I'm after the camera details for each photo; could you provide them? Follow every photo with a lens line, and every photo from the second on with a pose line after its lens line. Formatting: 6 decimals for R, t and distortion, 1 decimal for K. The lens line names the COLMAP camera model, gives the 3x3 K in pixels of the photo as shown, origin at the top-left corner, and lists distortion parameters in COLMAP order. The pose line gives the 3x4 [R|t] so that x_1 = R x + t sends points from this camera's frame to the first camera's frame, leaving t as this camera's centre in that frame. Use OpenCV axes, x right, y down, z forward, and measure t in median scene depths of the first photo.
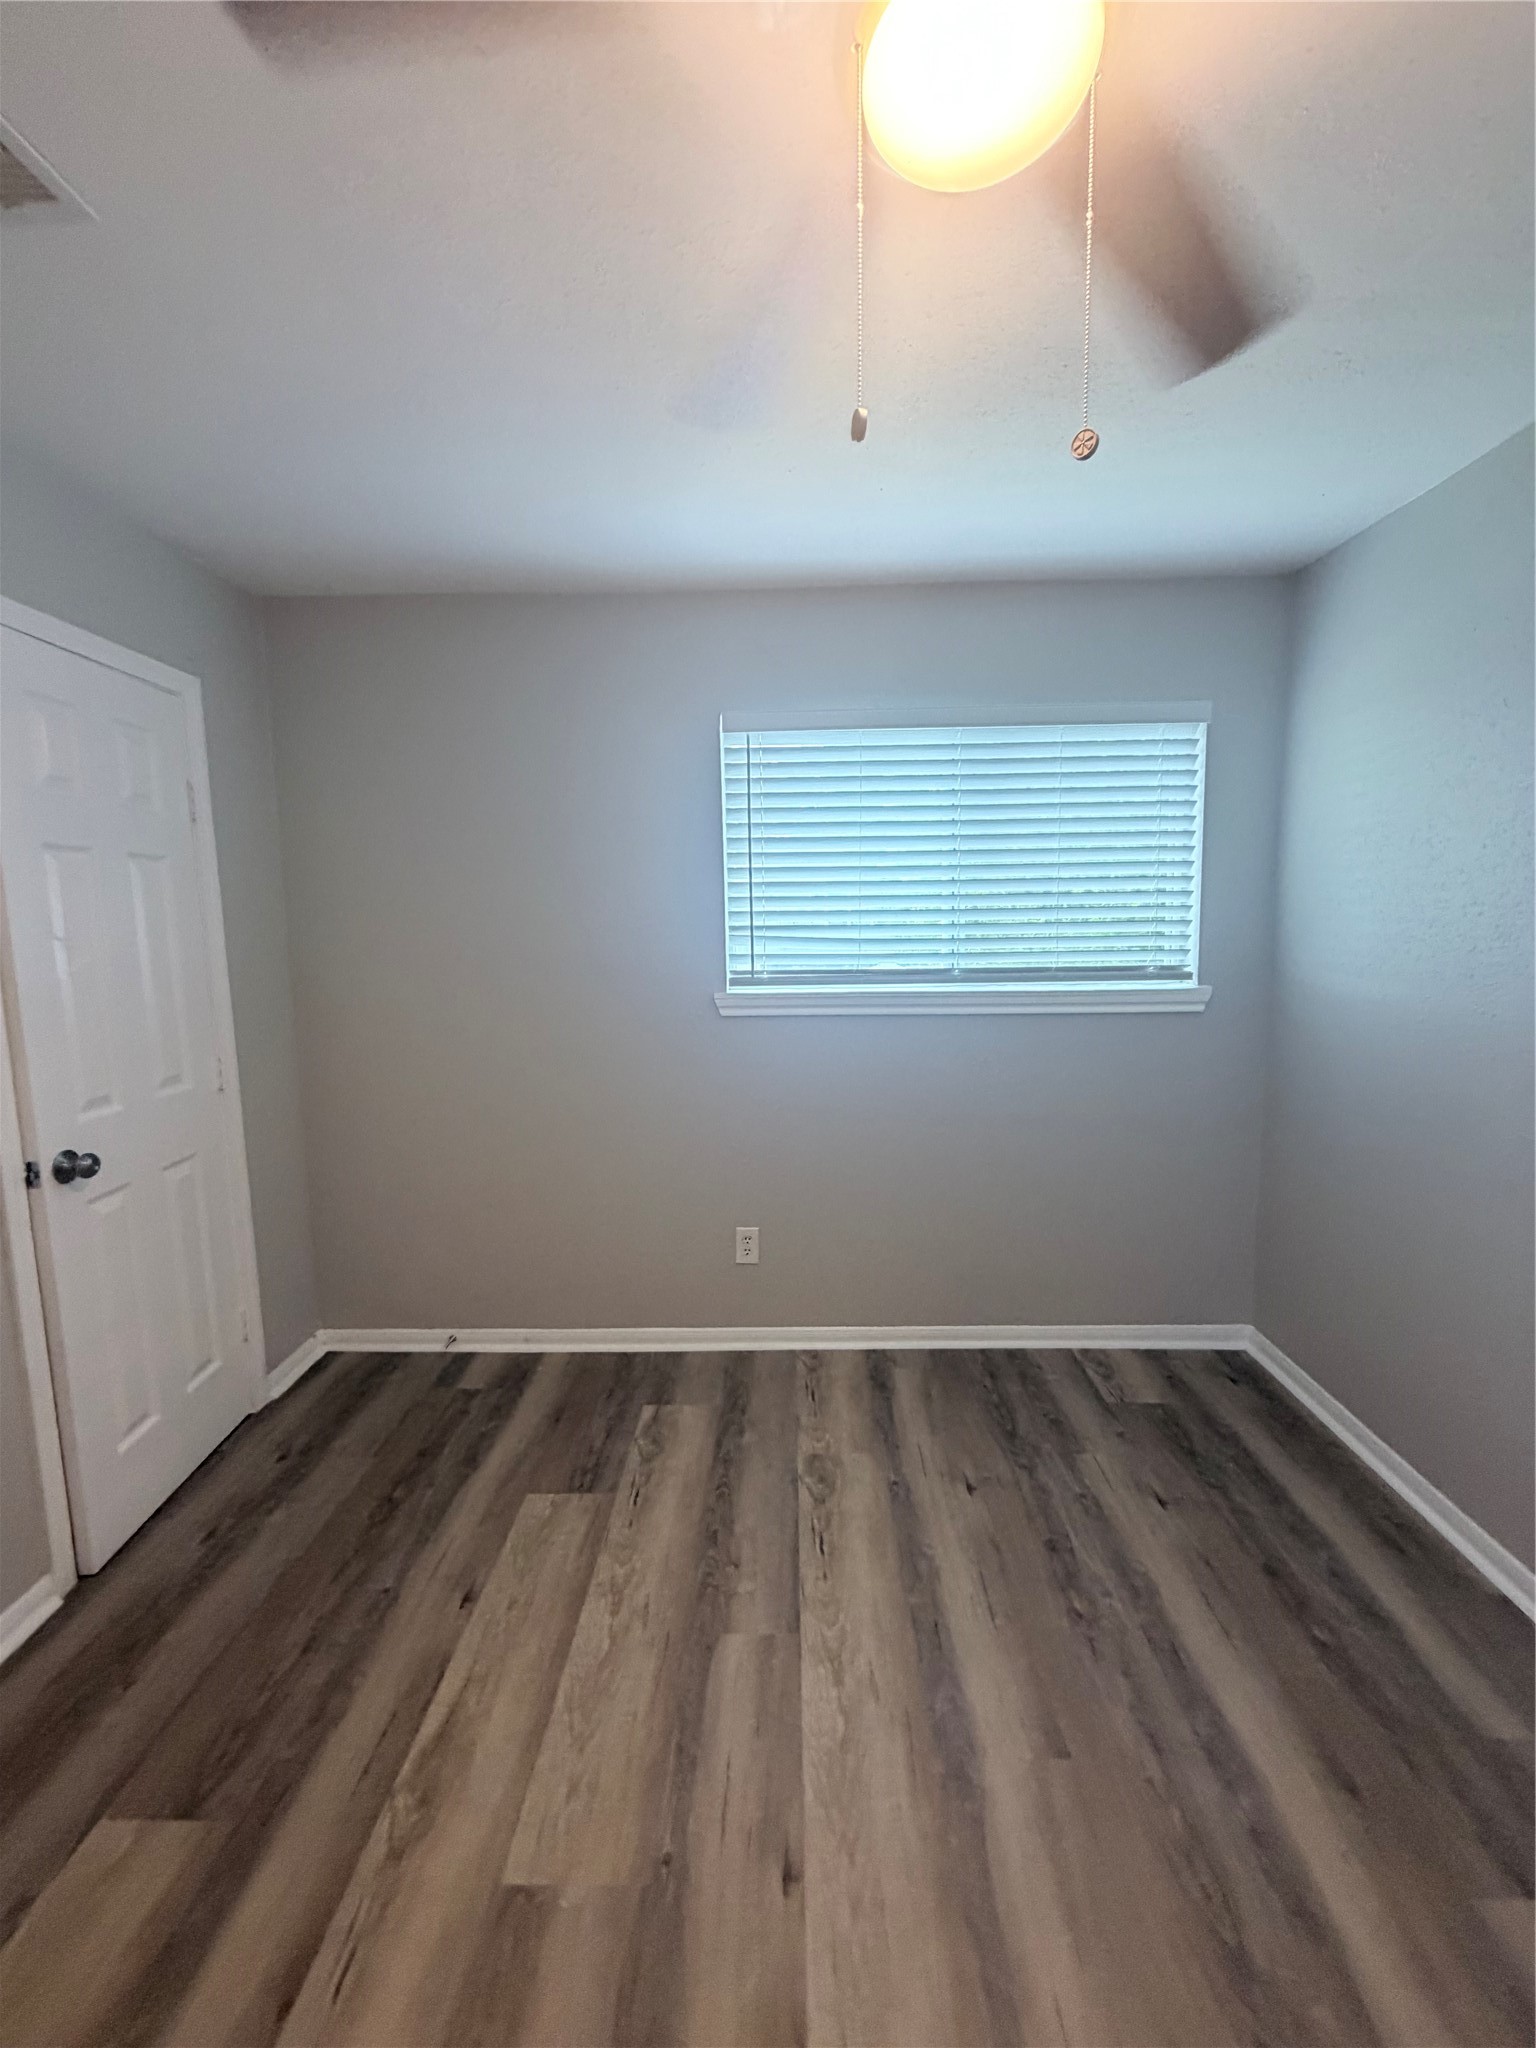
lens RADIAL K [[823.6, 0, 764.9], [0, 823.6, 1020.9], [0, 0, 1]] dist [0.000722, 0.001439]
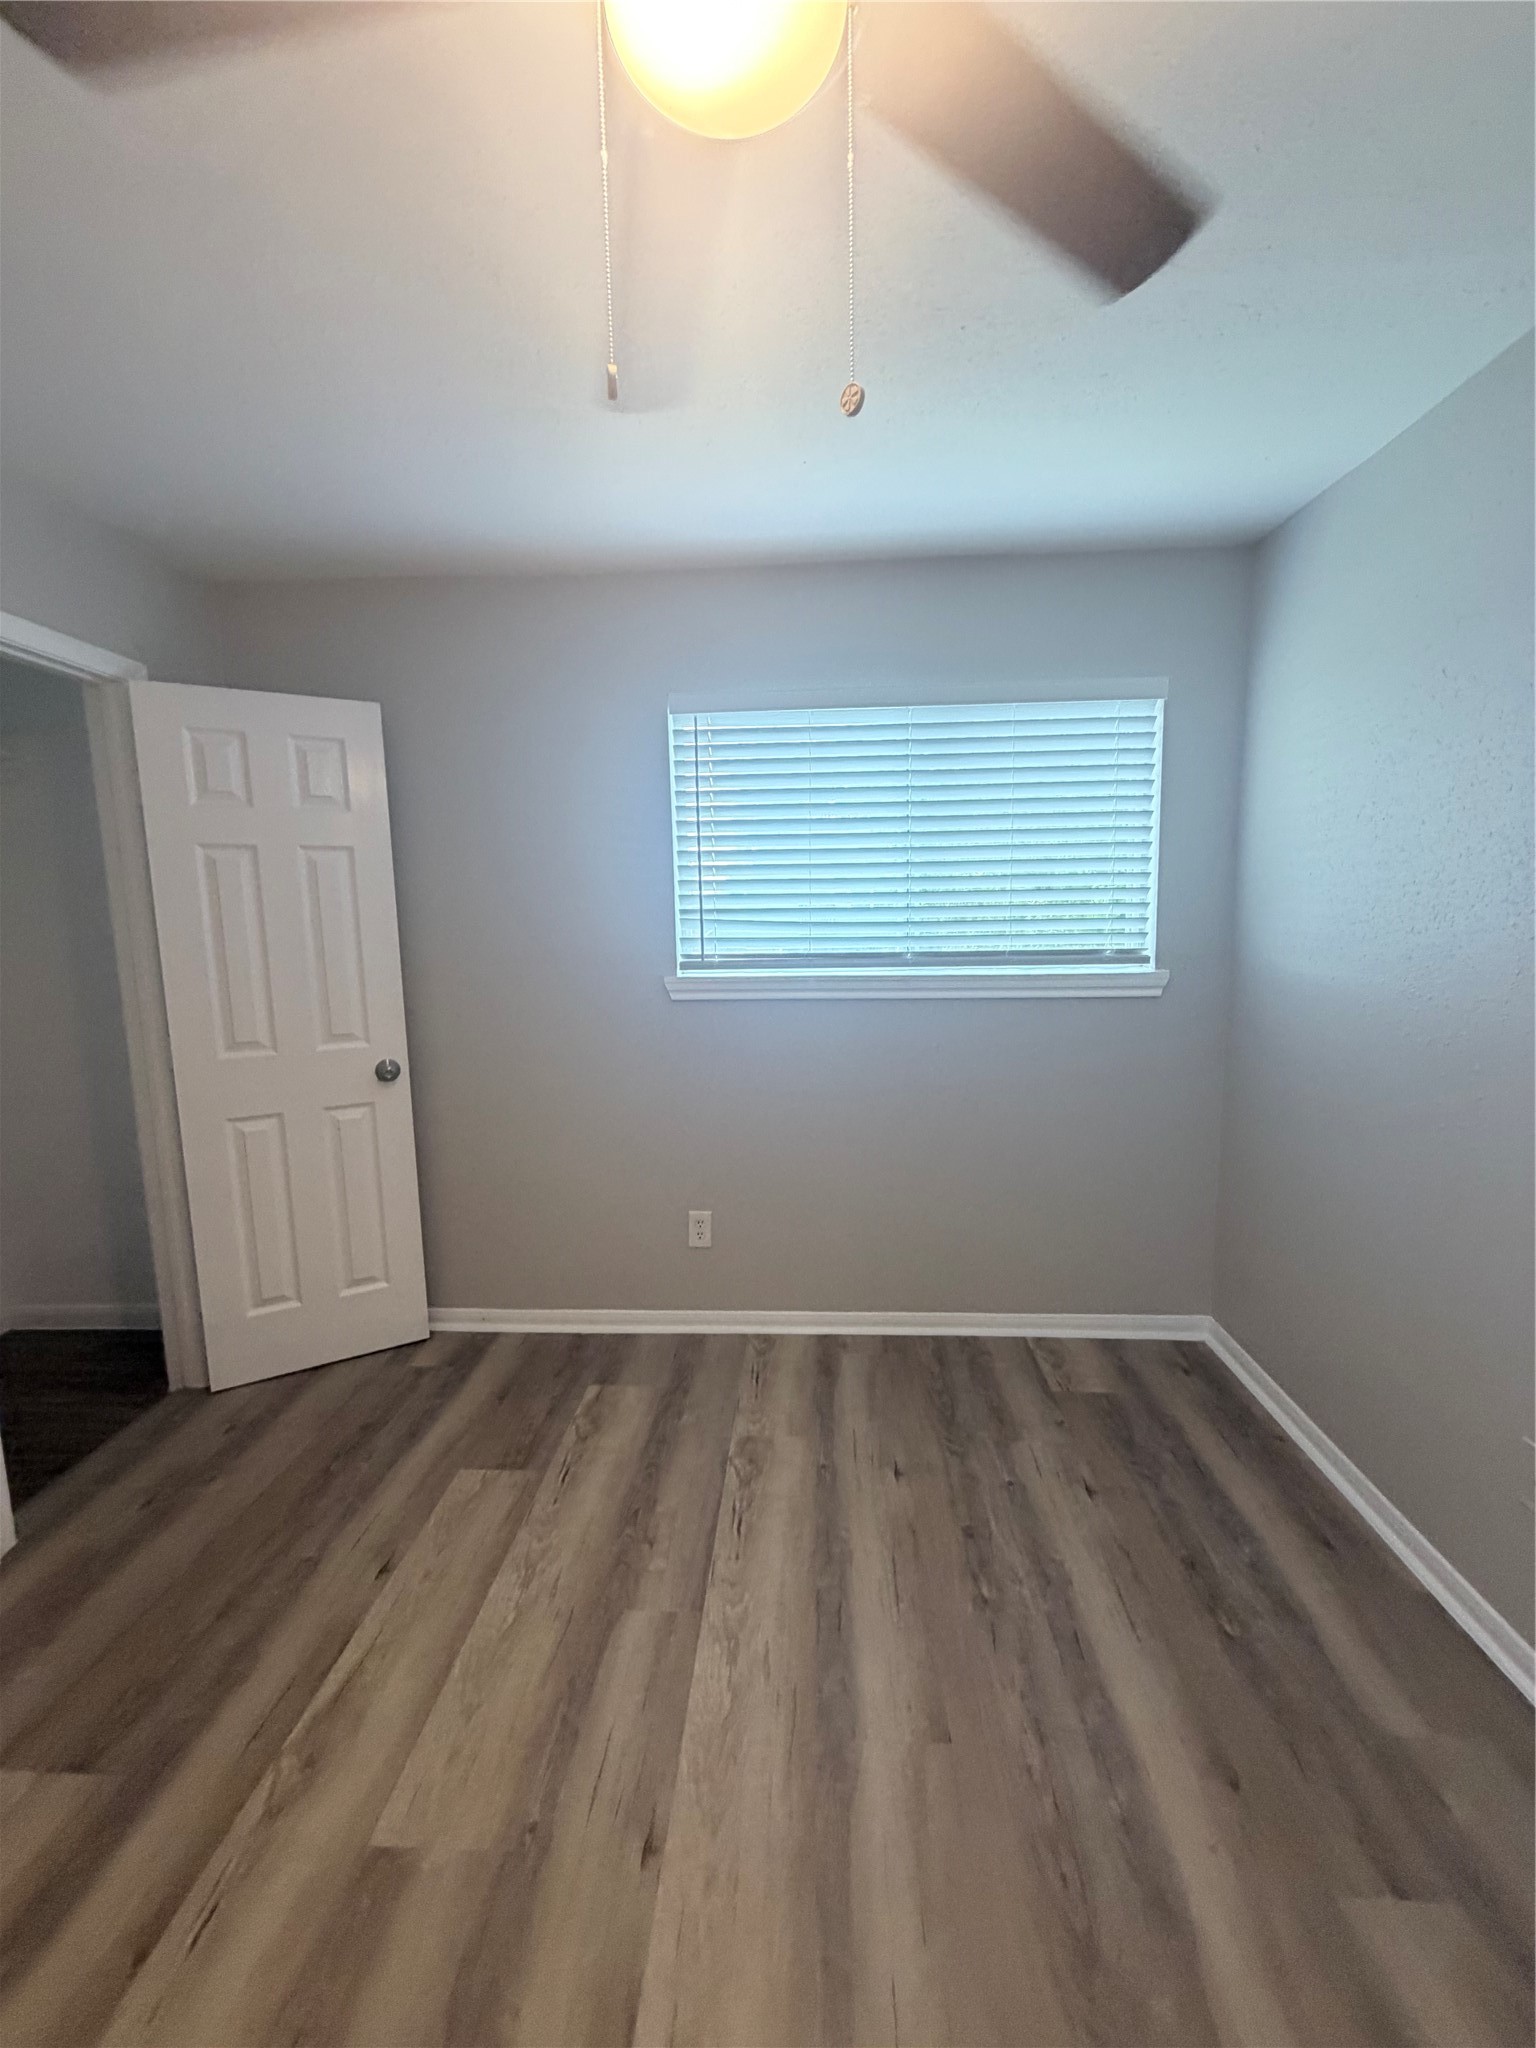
lens RADIAL K [[823.6, 0, 771.7], [0, 823.6, 1021.1], [0, 0, 1]] dist [0.000722, 0.001439]
pose [[0.999385, 0.002855, -0.034936, 0.143672], [-0.002404, 0.999913, 0.012947, 0.009302], [0.034969, -0.012855, 0.999306, 0.008273]]
